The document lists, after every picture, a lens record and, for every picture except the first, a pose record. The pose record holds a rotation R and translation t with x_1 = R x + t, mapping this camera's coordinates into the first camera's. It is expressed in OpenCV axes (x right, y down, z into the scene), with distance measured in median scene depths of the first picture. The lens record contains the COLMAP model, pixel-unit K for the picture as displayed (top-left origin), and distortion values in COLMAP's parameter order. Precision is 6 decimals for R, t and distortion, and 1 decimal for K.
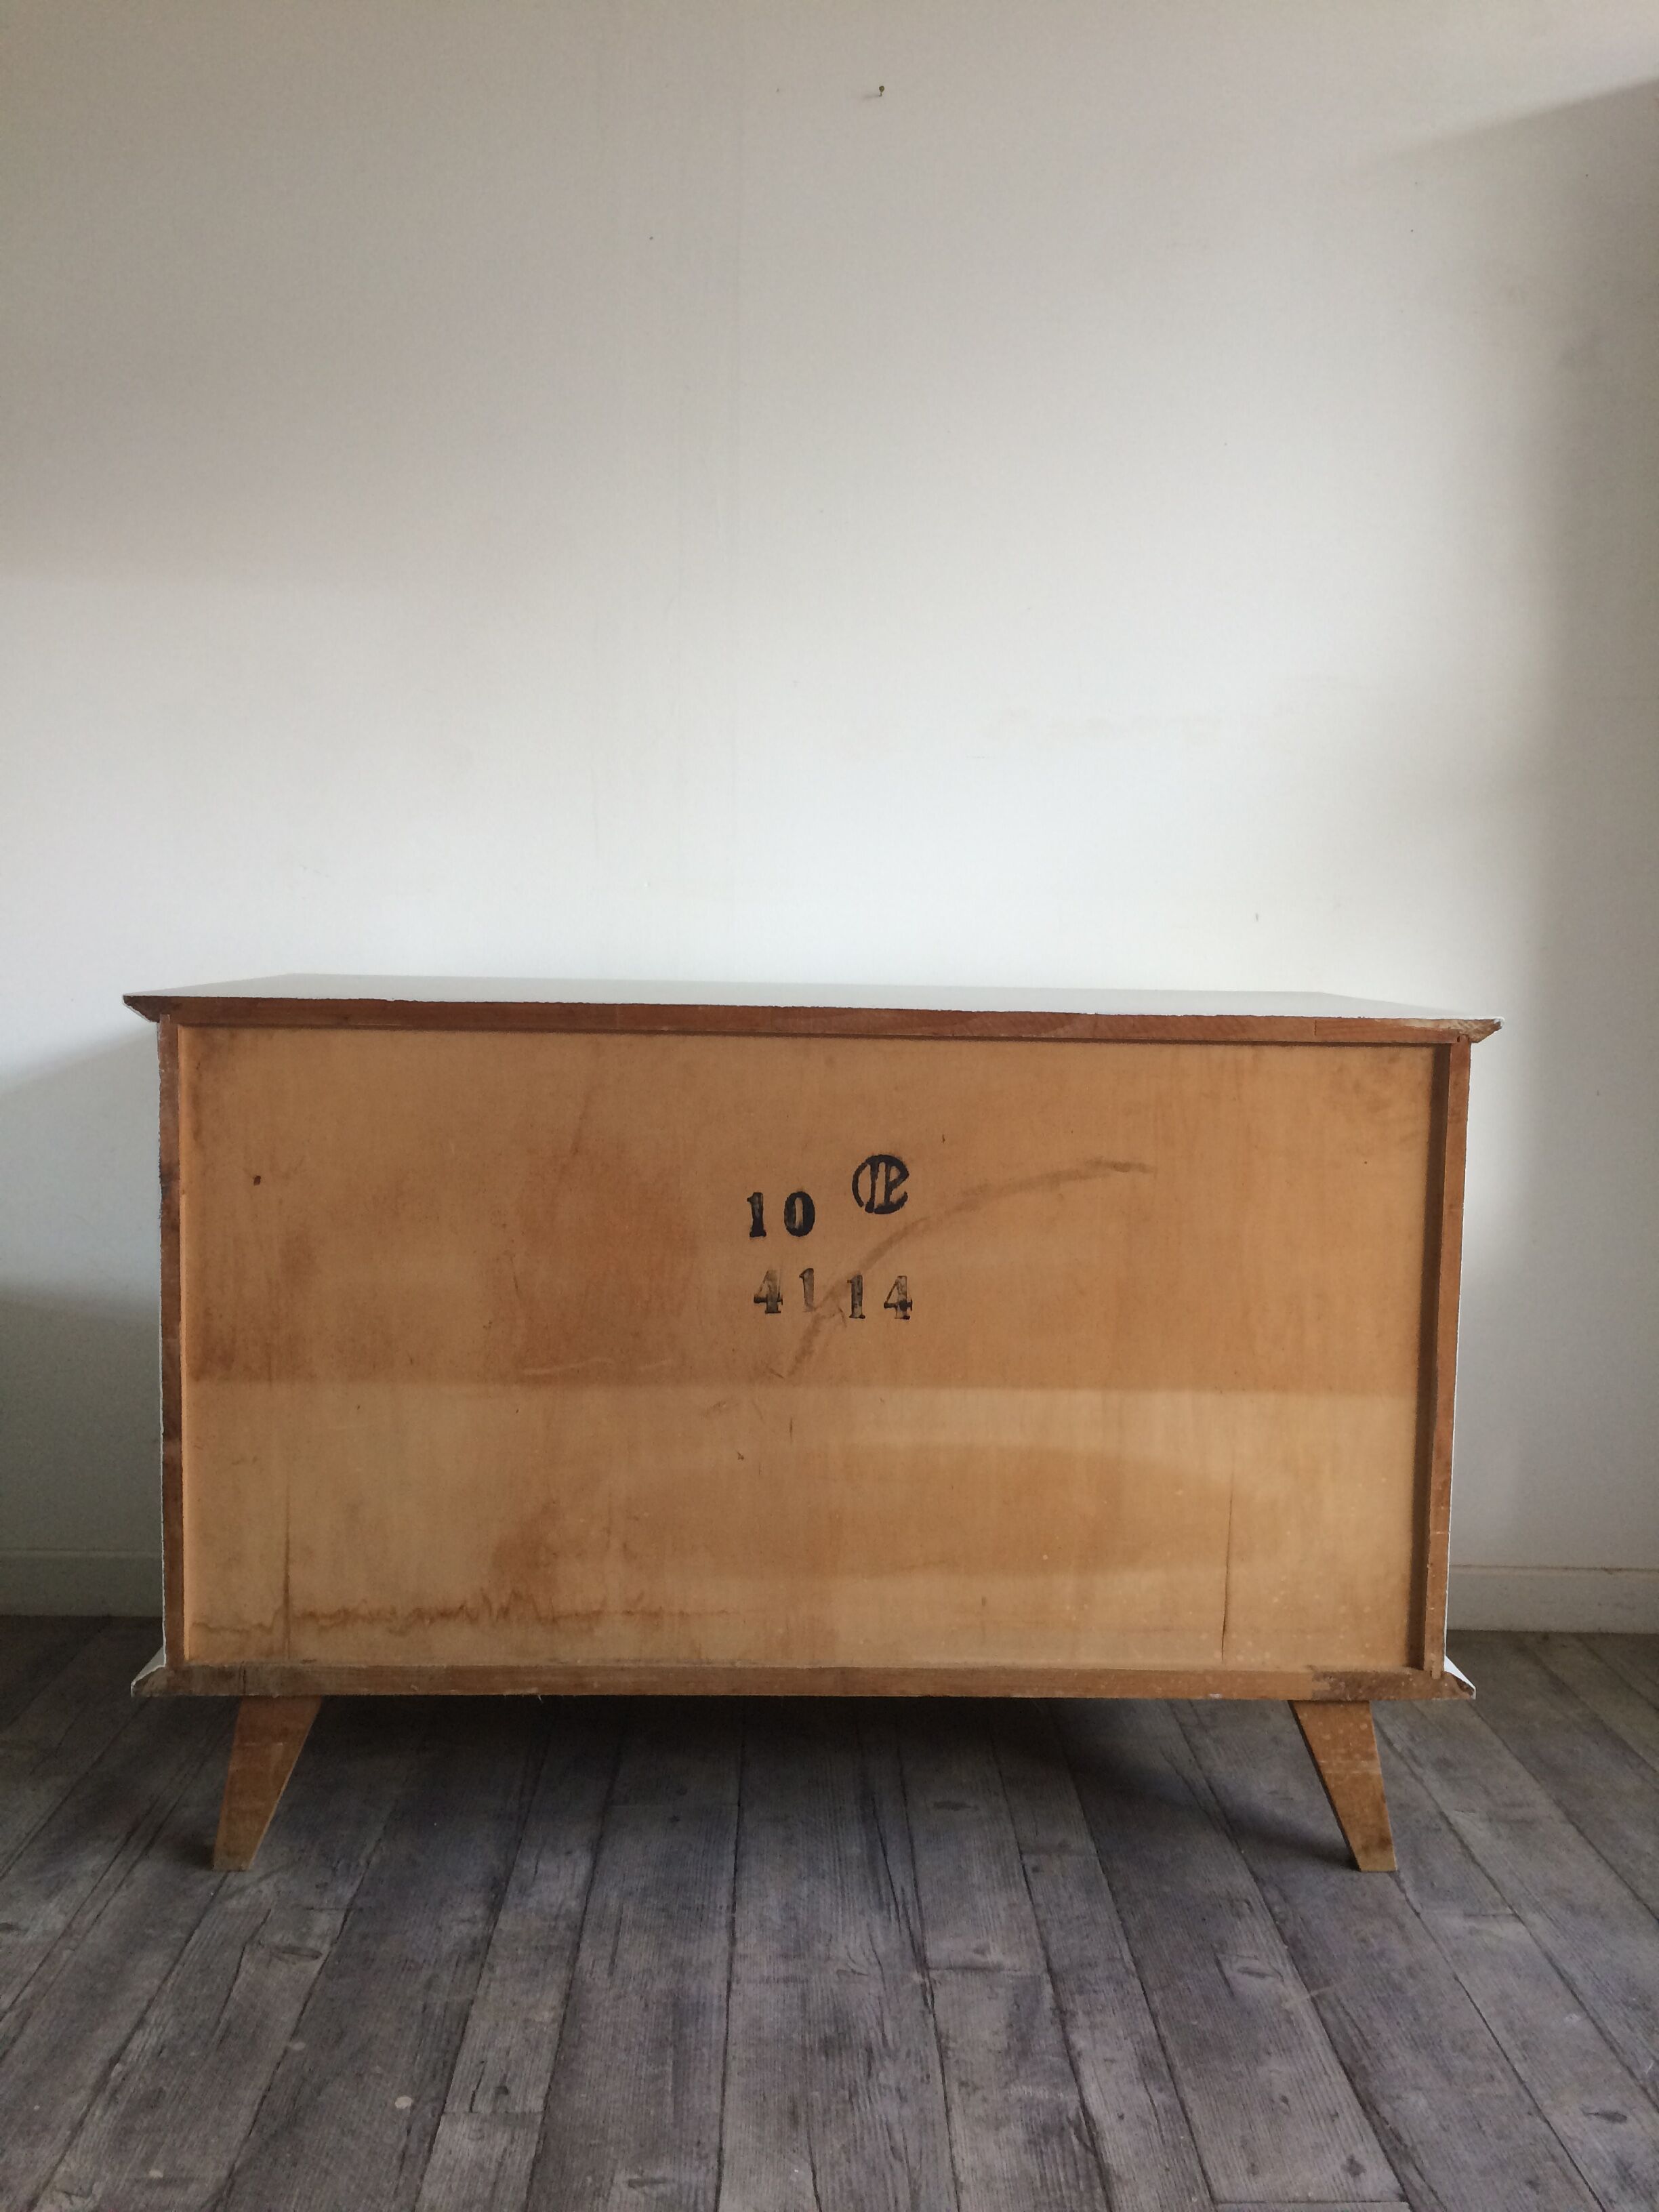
lens RADIAL K [[1905.1, 0, 833.2], [0, 1905.1, 1086.3], [0, 0, 1]] dist [0.080231, -0.112222]
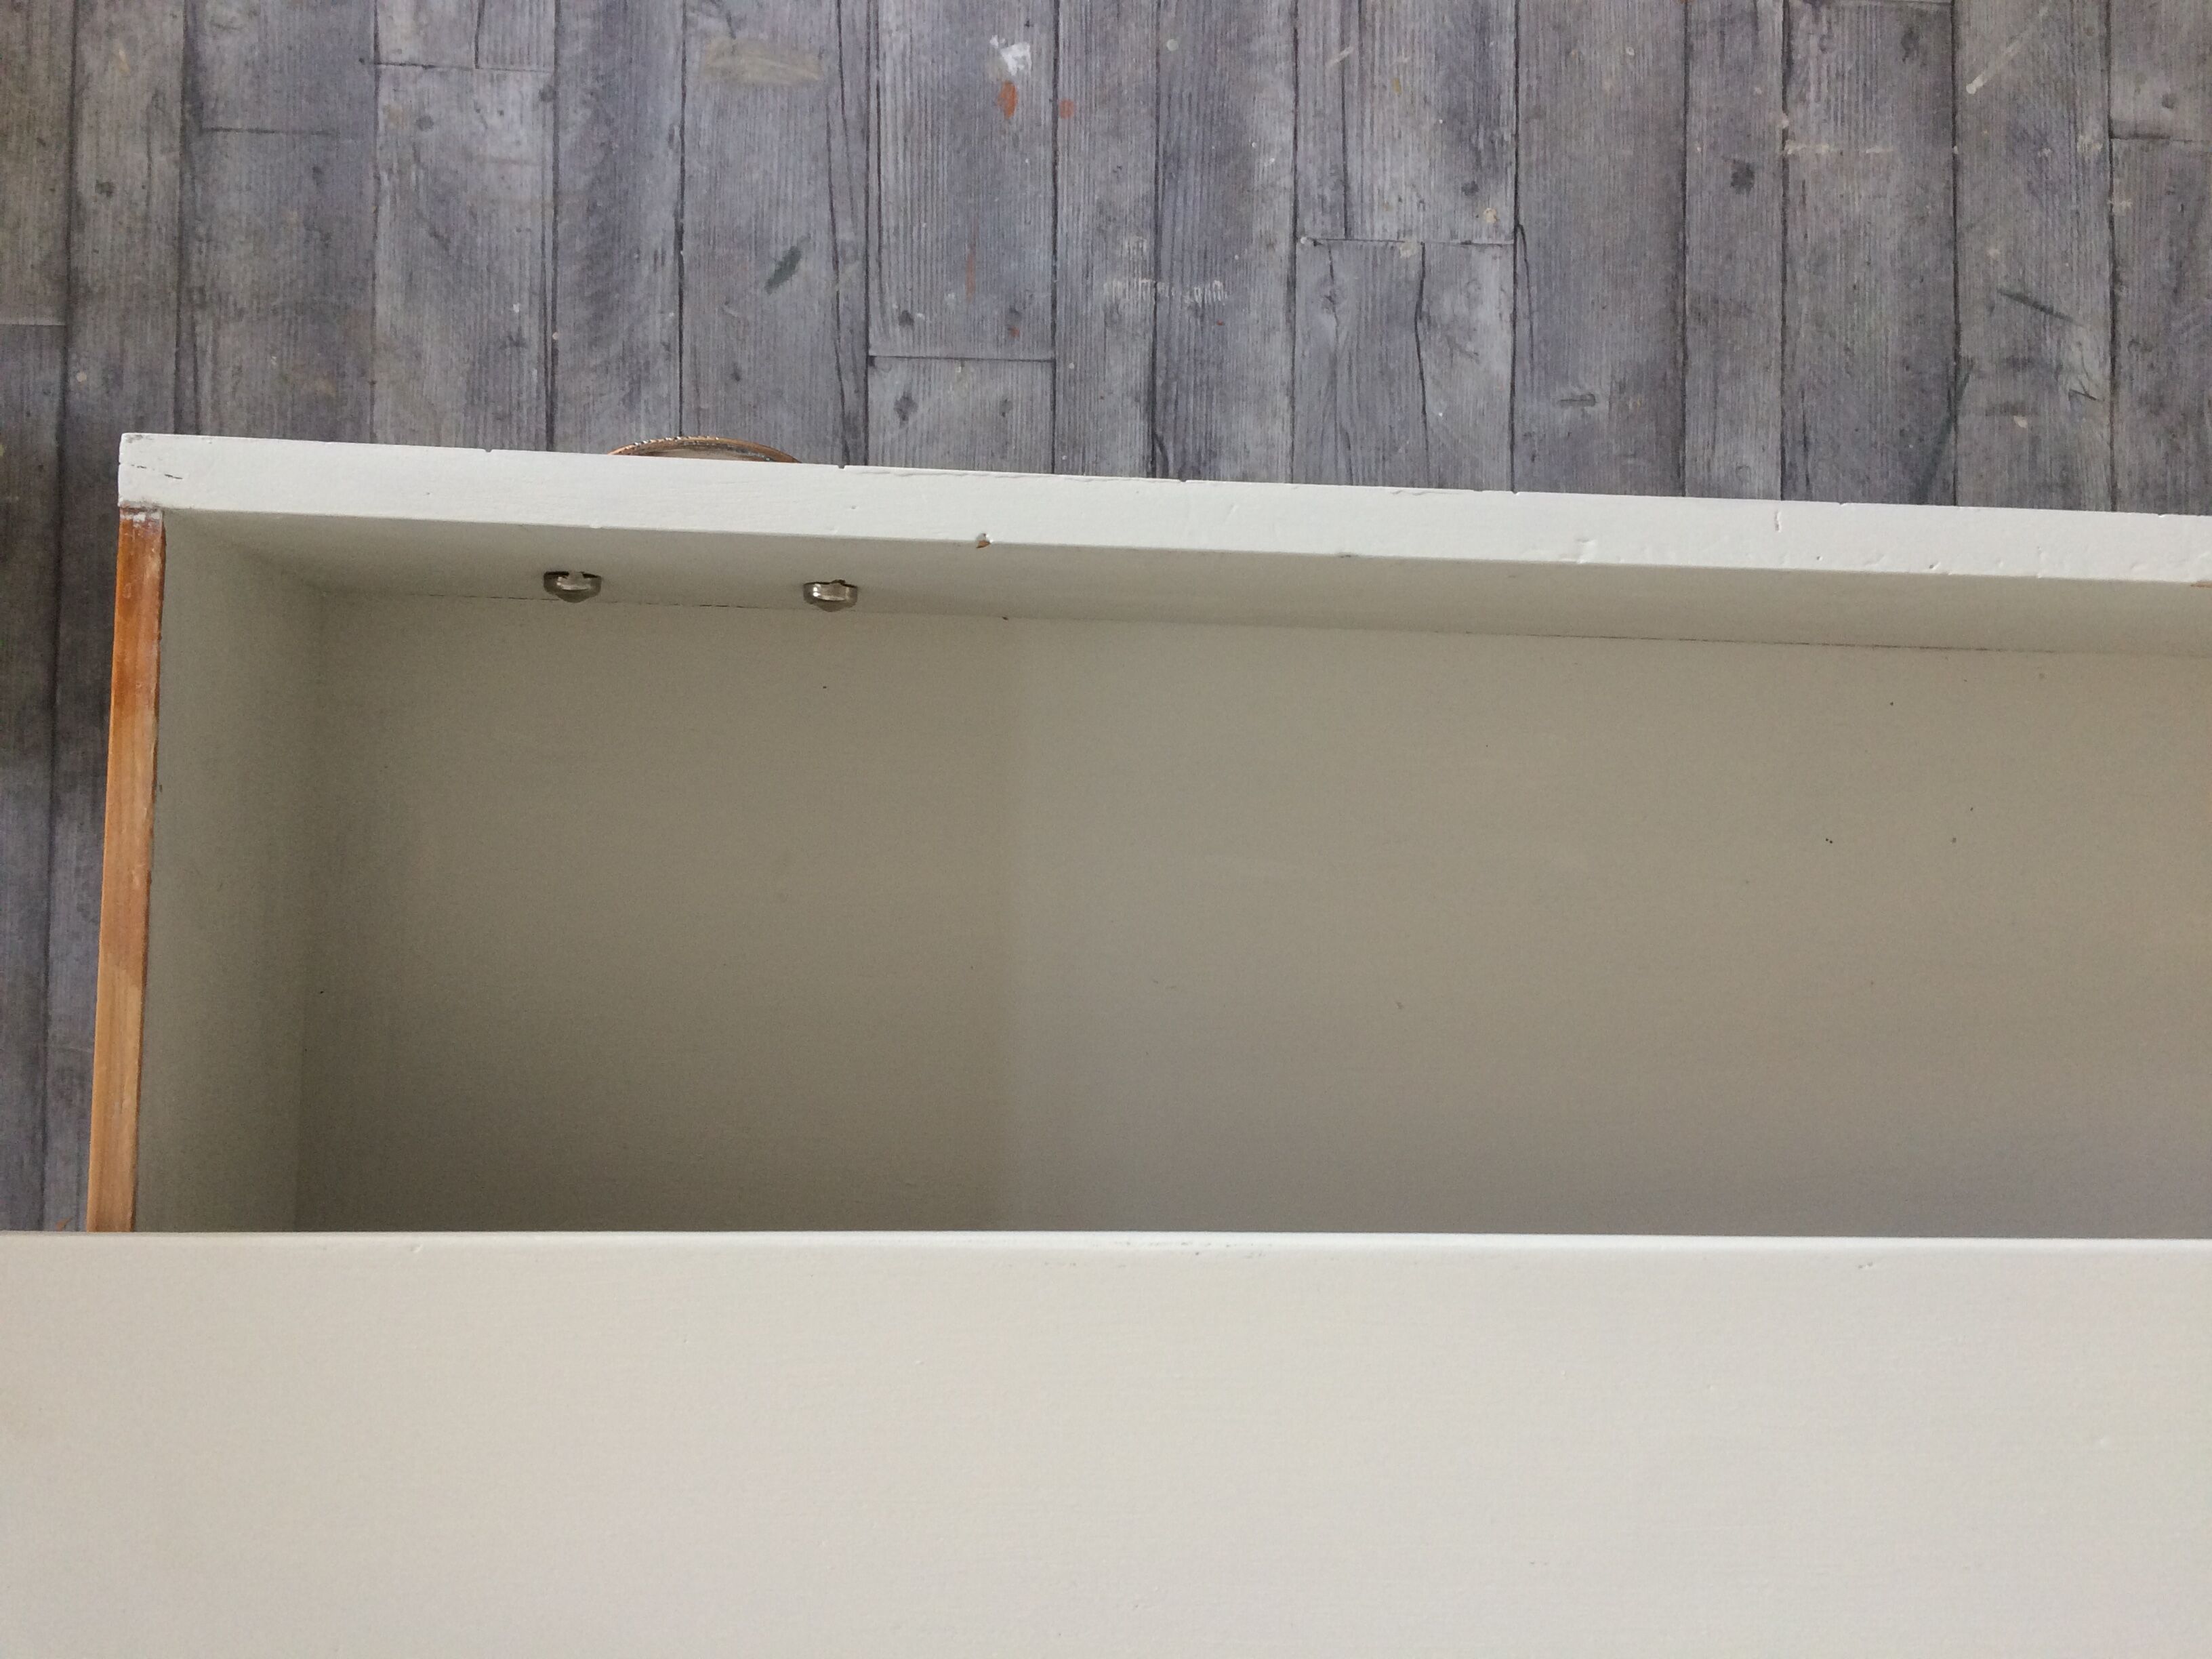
lens RADIAL K [[1905.1, 0, 1102.3], [0, 1905.1, 848.2], [0, 0, 1]] dist [0.080231, -0.112222]
pose [[-0.994558, -0.034327, -0.098362, 0.221051], [-0.096283, -0.057726, 0.993679, -0.405000], [-0.039788, 0.997742, 0.054107, 1.008302]]
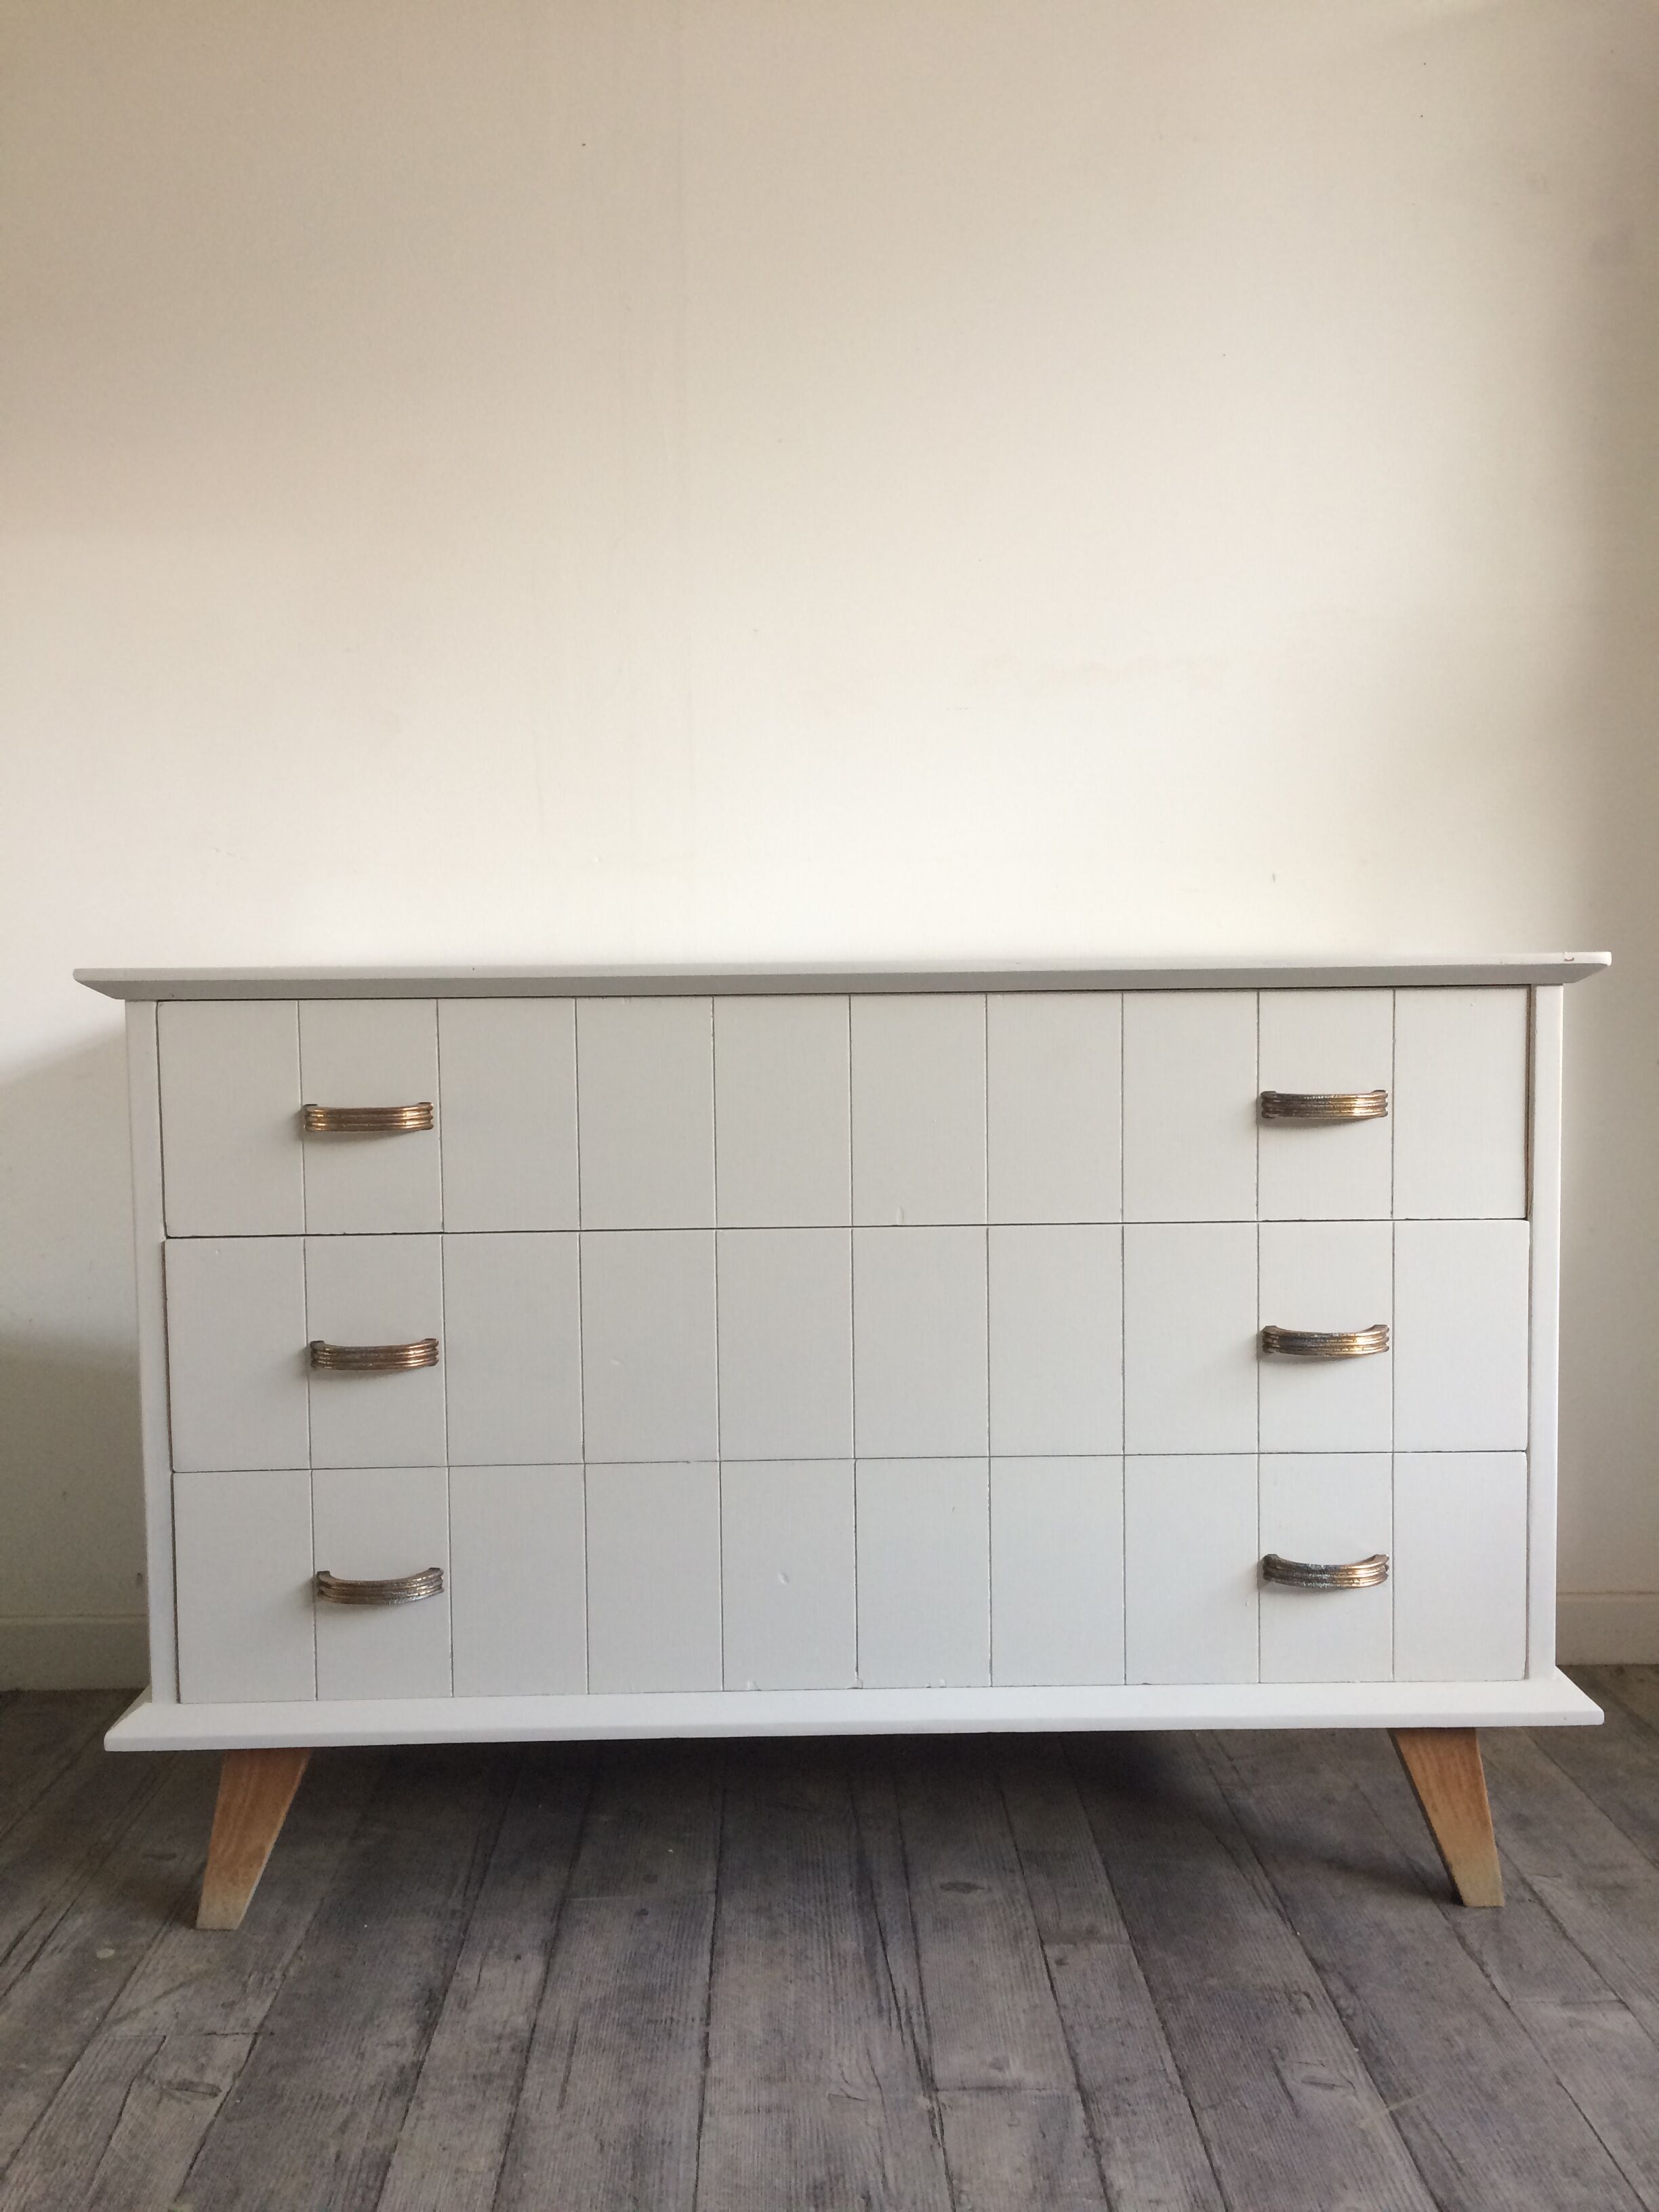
lens RADIAL K [[1905.1, 0, 833.3], [0, 1905.1, 1092.6], [0, 0, 1]] dist [0.080231, -0.112222]
pose [[0.999644, -0.026672, 0.000814, 0.015188], [0.026682, 0.999494, -0.017289, 0.033982], [-0.000353, 0.017305, 0.999850, 0.146958]]
